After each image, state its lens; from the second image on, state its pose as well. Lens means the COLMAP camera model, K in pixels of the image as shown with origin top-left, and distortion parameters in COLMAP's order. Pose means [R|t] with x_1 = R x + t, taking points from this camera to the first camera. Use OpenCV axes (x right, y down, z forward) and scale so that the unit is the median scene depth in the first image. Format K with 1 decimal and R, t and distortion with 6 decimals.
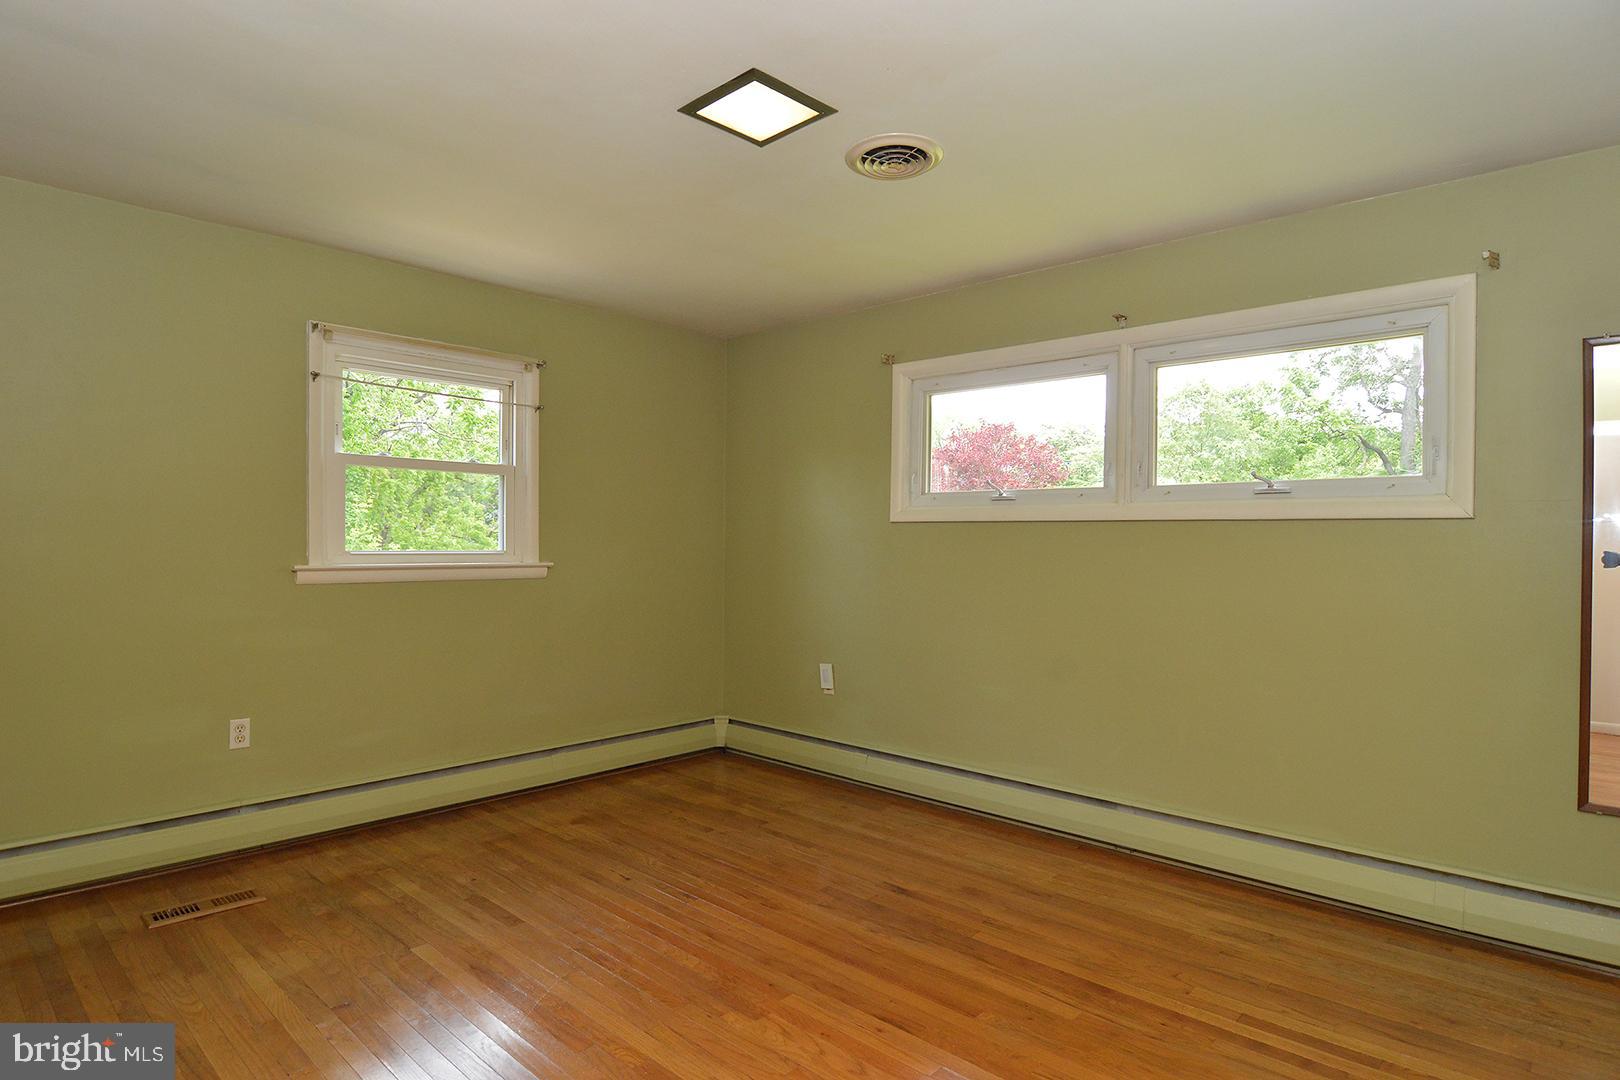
lens RADIAL K [[881.2, 0, 807.7], [0, 881.2, 546.5], [0, 0, 1]] dist [-0.010240, -0.007263]
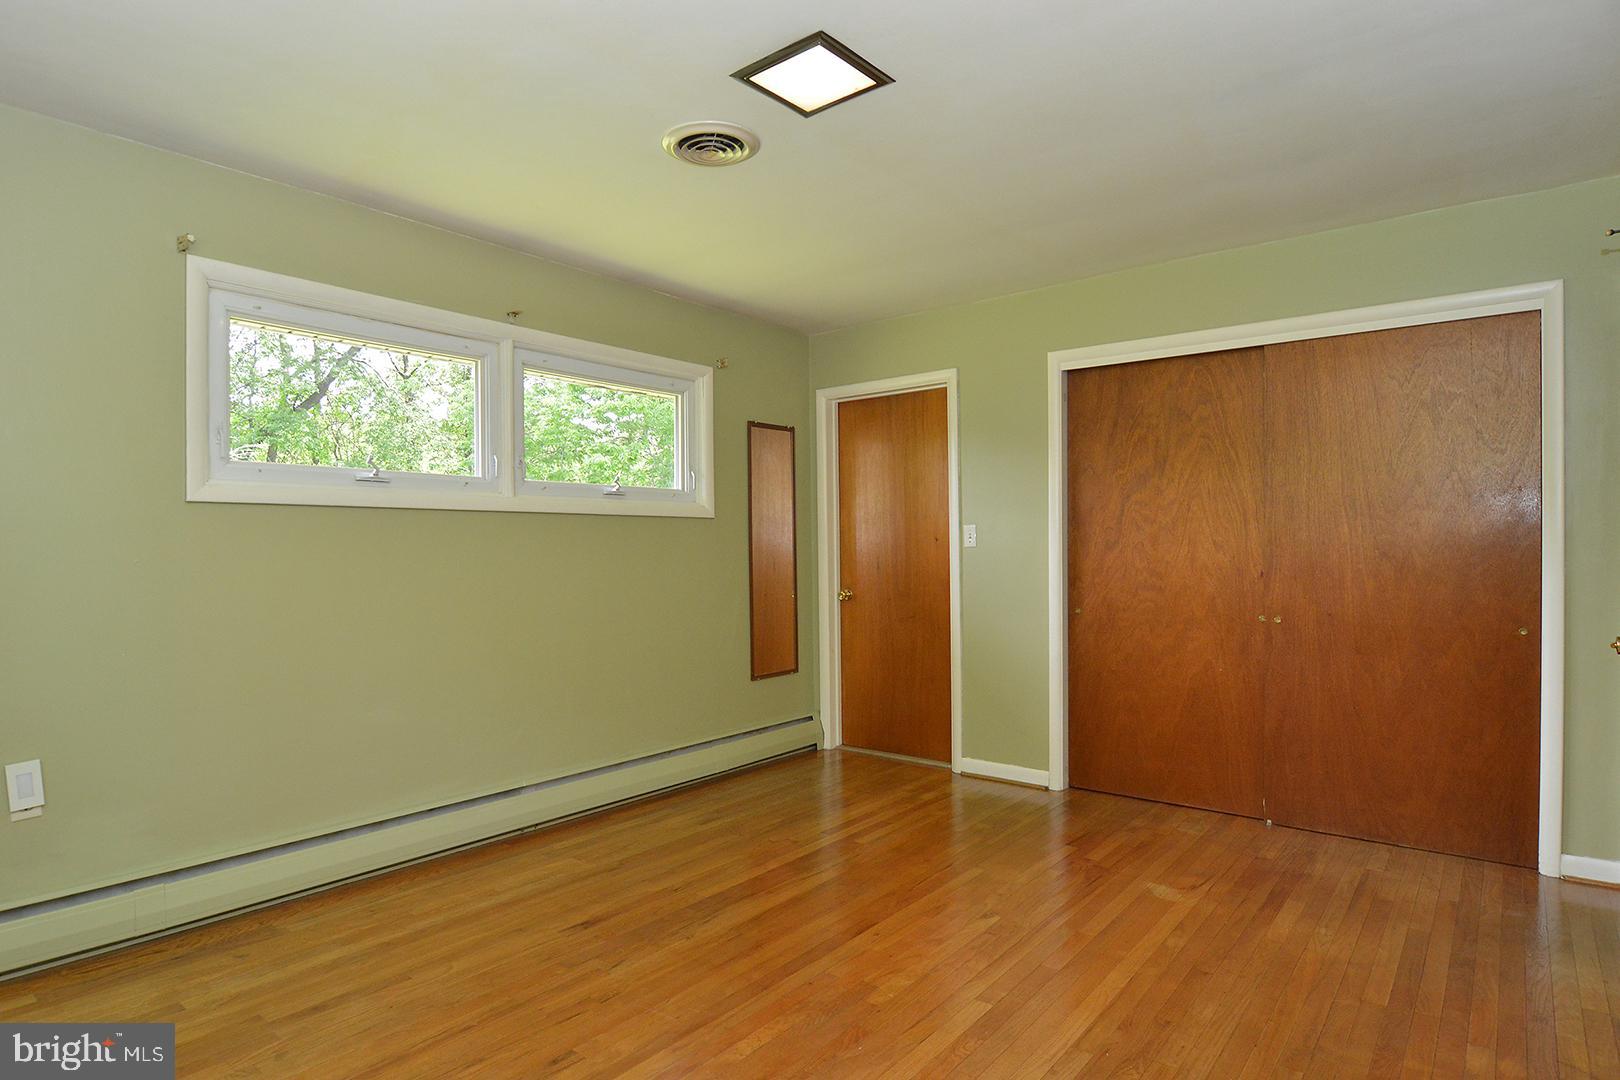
lens RADIAL K [[881.2, 0, 807.7], [0, 881.2, 546.5], [0, 0, 1]] dist [-0.010240, -0.007263]
pose [[-0.076587, -0.005729, 0.997046, -0.749519], [0.013707, 0.999883, 0.006798, 0.009959], [-0.996969, 0.014187, -0.076499, 0.802307]]
